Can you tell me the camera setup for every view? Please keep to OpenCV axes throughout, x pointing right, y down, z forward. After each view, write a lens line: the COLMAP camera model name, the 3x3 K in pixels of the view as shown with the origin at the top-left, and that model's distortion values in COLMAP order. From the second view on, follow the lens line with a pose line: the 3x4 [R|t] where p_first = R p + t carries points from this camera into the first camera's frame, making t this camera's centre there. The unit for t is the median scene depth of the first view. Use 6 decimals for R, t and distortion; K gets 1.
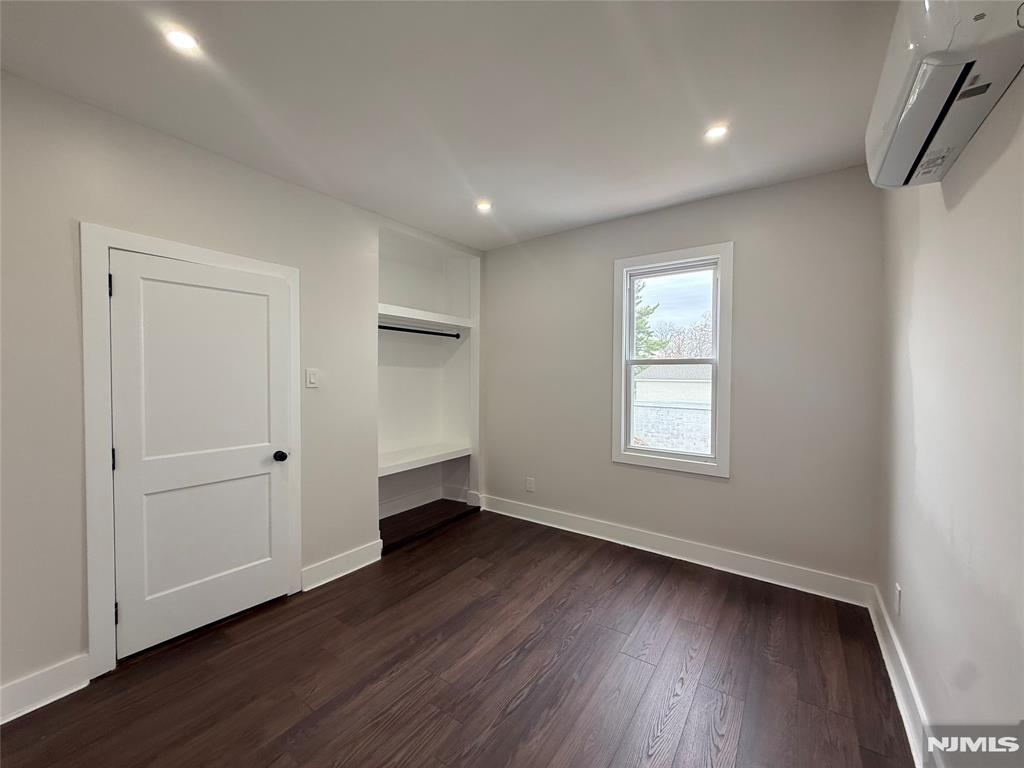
lens RADIAL K [[406.6, 0, 510.0], [0, 406.6, 383.3], [0, 0, 1]] dist [-0.002056, 0.000546]
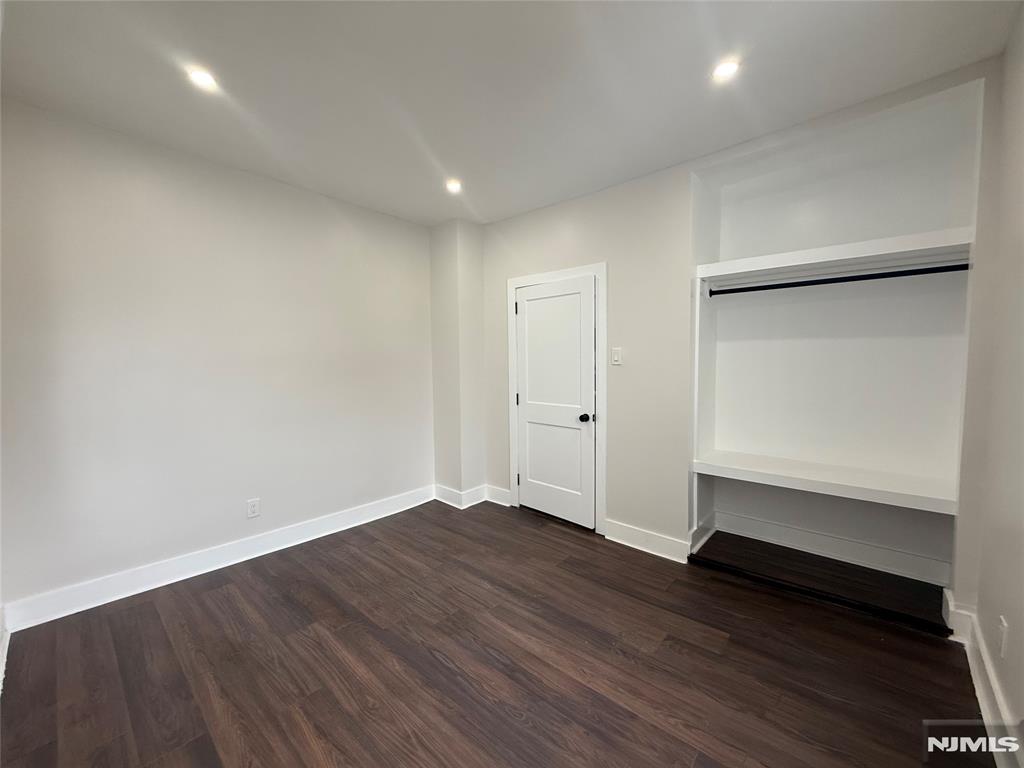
lens RADIAL K [[406.6, 0, 510.0], [0, 406.6, 383.3], [0, 0, 1]] dist [-0.002056, 0.000546]
pose [[-0.114052, 0.059638, -0.991683, 0.682244], [-0.010775, 0.998064, 0.061261, -0.004677], [0.993416, 0.017673, -0.113189, 0.865348]]
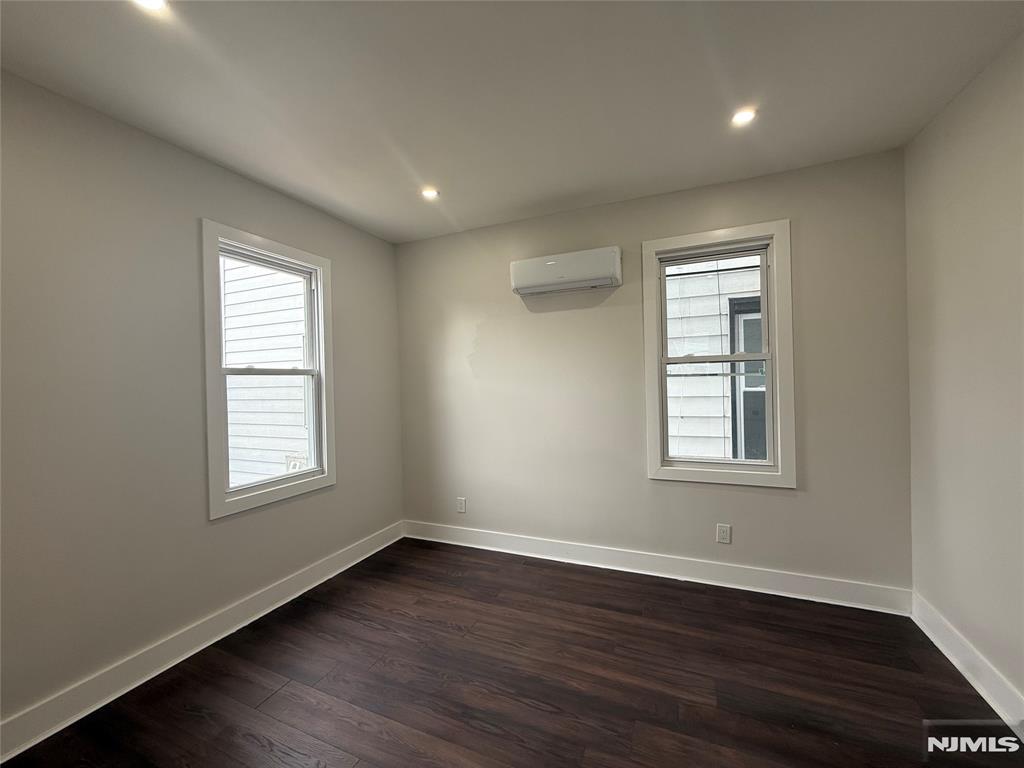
lens RADIAL K [[406.6, 0, 510.0], [0, 406.6, 383.3], [0, 0, 1]] dist [-0.002056, 0.000546]
pose [[-0.207662, -0.008139, 0.978167, -0.637119], [0.047817, 0.998685, 0.018461, -0.026109], [-0.977031, 0.050607, -0.207000, 0.837681]]
